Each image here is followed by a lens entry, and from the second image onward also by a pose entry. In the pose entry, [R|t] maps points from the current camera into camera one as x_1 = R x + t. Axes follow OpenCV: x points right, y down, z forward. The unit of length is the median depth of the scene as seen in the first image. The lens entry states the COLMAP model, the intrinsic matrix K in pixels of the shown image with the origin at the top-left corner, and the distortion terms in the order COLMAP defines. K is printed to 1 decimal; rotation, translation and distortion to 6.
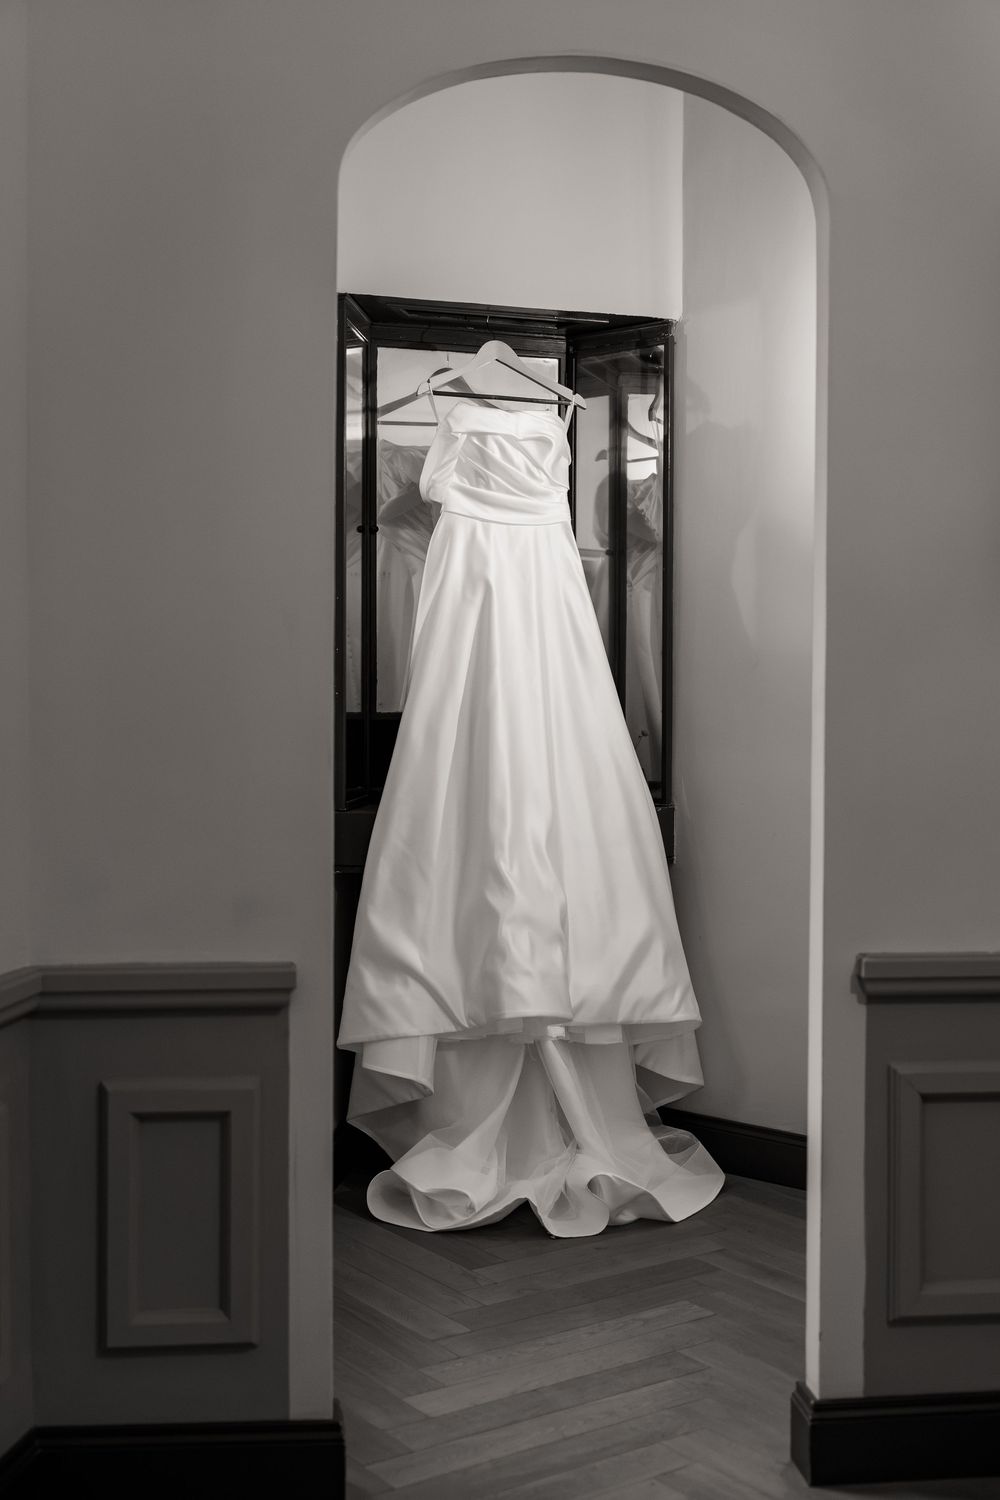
lens RADIAL K [[1703.0, 0, 477.9], [0, 1703.0, 718.2], [0, 0, 1]] dist [0.002807, 0.000000]
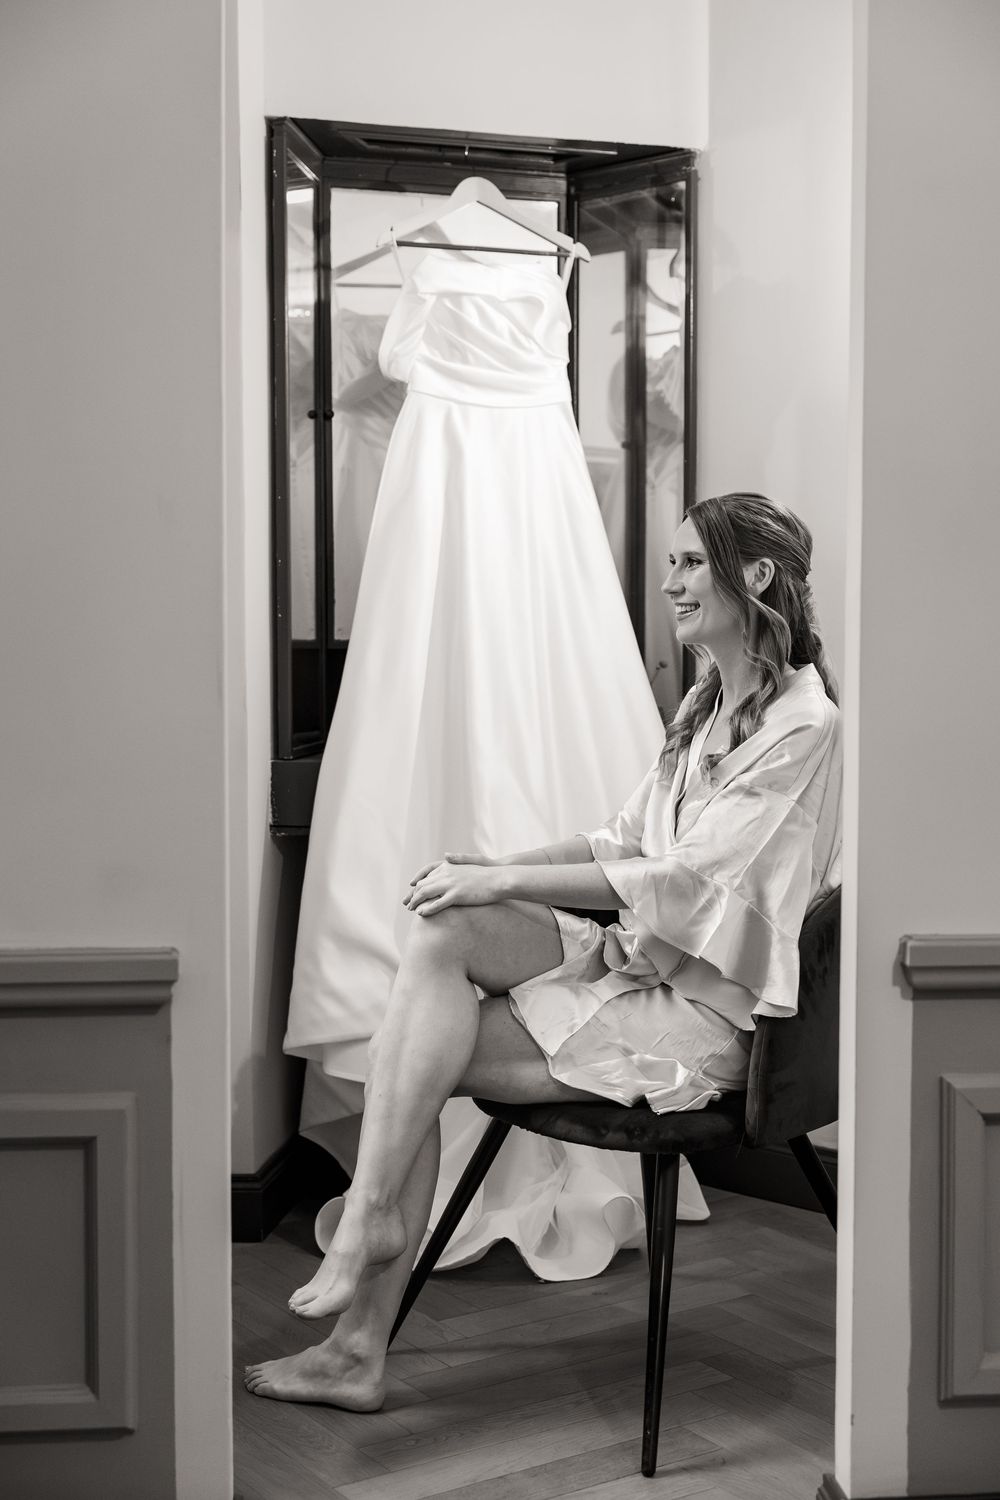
lens RADIAL K [[1928.7, 0, 490.9], [0, 1928.7, 744.5], [0, 0, 1]] dist [0.022874, 0.000000]
pose [[0.999838, -0.002982, -0.017732, 0.046158], [0.003707, 0.999153, 0.040979, 0.012505], [0.017595, -0.041038, 0.999003, 0.105524]]
